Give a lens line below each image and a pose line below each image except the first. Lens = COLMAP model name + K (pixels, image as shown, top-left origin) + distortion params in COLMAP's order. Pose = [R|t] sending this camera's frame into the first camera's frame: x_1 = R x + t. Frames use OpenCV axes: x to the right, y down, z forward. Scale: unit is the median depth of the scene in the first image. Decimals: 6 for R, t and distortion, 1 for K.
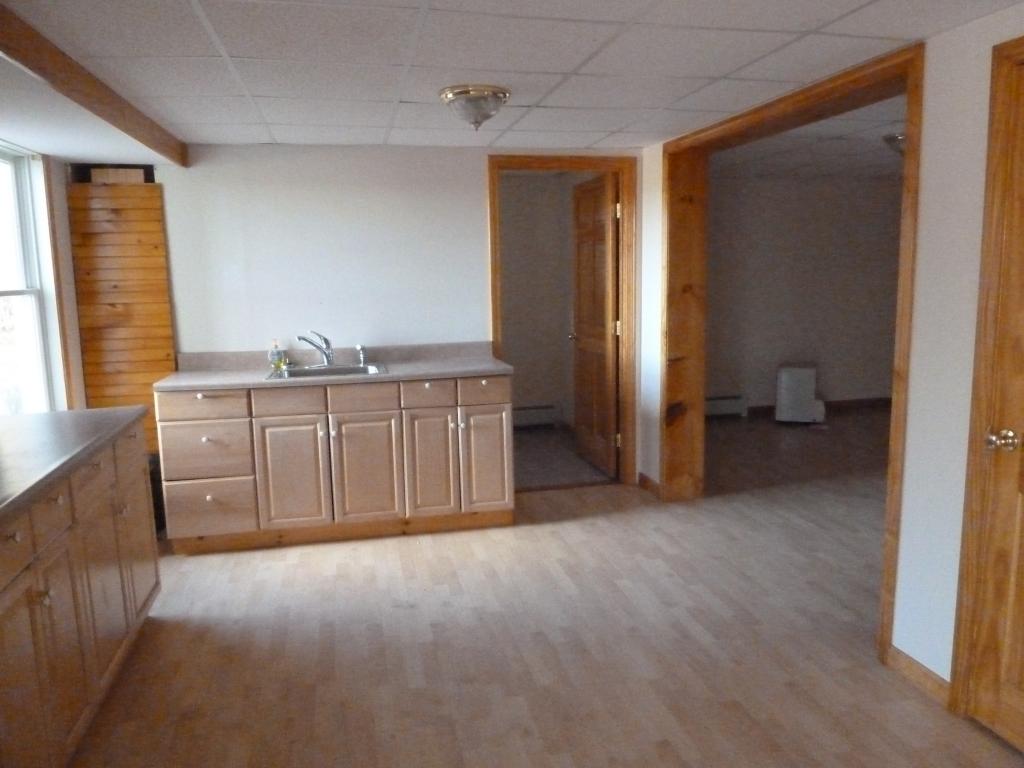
lens RADIAL K [[785.1, 0, 512.0], [0, 785.1, 384.0], [0, 0, 1]] dist [-0.003185, -0.000221]
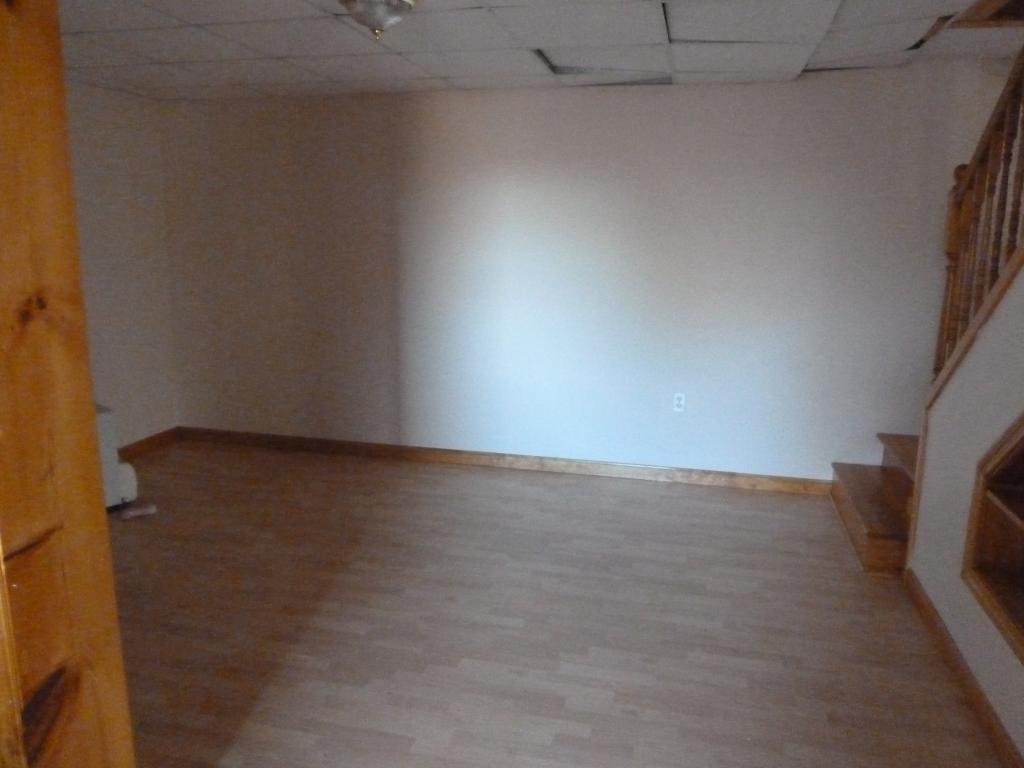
lens RADIAL K [[785.1, 0, 512.0], [0, 785.1, 384.0], [0, 0, 1]] dist [-0.003185, -0.000221]
pose [[0.441495, -0.166129, 0.881750, 0.038473], [0.116402, 0.985010, 0.127302, -0.107687], [-0.889681, 0.046434, 0.454215, 0.697189]]
